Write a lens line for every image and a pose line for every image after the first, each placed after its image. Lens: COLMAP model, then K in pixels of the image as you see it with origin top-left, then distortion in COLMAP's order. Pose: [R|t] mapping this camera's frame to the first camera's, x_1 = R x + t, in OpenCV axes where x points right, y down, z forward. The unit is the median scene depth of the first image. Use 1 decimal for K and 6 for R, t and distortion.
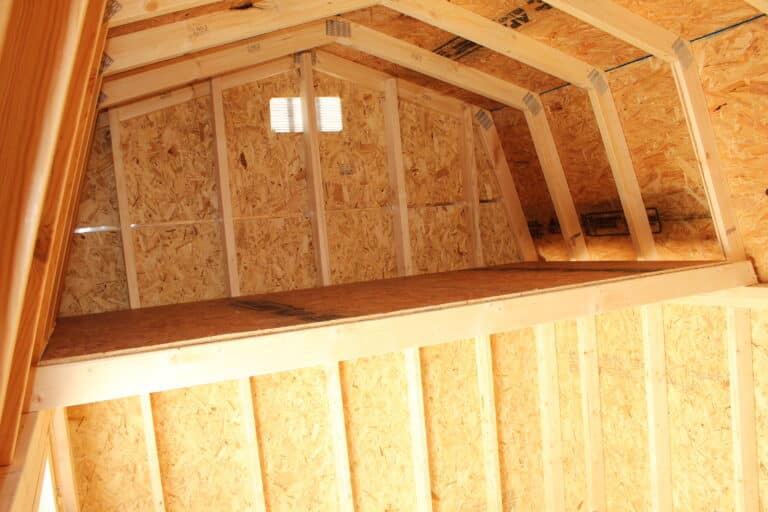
lens RADIAL K [[640.5, 0, 381.9], [0, 640.5, 273.7], [0, 0, 1]] dist [-0.162281, 0.145399]
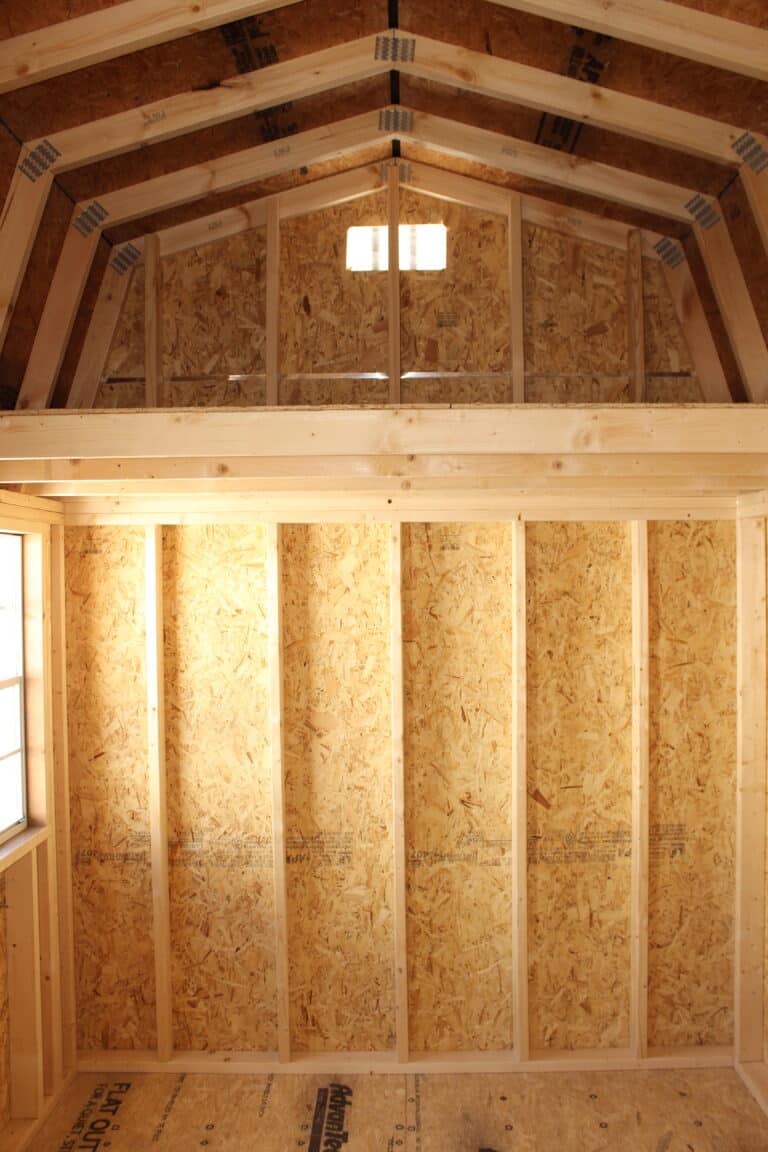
lens RADIAL K [[960.8, 0, 405.2], [0, 960.8, 575.6], [0, 0, 1]] dist [-0.162281, 0.145399]
pose [[0.895365, 0.080996, -0.437906, 0.430233], [-0.095873, 0.995322, -0.011931, 0.157760], [0.434892, 0.052666, 0.898941, 0.001056]]
